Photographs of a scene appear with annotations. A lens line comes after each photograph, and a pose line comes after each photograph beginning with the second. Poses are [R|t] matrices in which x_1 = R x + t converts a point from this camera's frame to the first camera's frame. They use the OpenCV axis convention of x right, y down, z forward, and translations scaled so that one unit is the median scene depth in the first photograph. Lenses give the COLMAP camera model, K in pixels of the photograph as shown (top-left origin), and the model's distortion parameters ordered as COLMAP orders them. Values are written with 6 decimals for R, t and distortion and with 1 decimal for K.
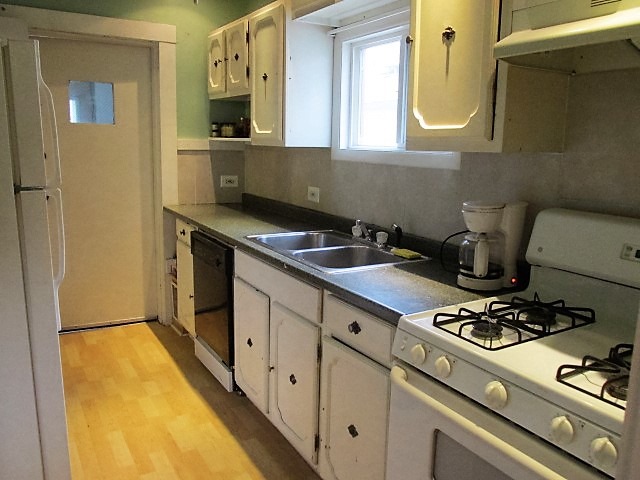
lens RADIAL K [[533.9, 0, 319.0], [0, 533.9, 241.3], [0, 0, 1]] dist [-0.026714, 0.006894]
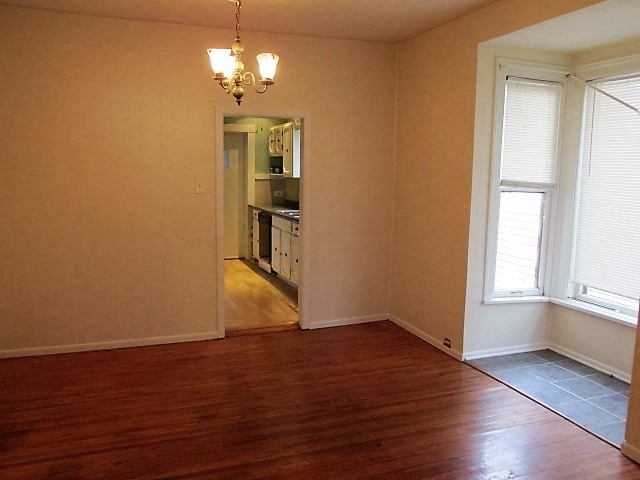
lens RADIAL K [[533.9, 0, 316.7], [0, 533.9, 241.7], [0, 0, 1]] dist [-0.026714, 0.006894]
pose [[0.985092, 0.011556, -0.171641, 0.499704], [-0.020856, 0.998404, -0.052481, 0.268114], [0.170761, 0.055278, 0.983761, -1.514853]]
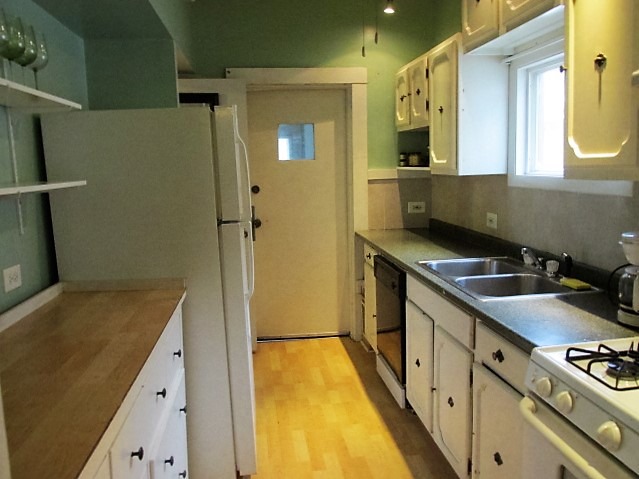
lens RADIAL K [[533.1, 0, 319.6], [0, 533.1, 241.4], [0, 0, 1]] dist [-0.026714, 0.006894]
pose [[0.920950, 0.006507, -0.389627, 0.091683], [-0.021063, 0.999230, -0.033098, -0.010205], [0.389112, 0.038689, 0.920378, -0.047728]]
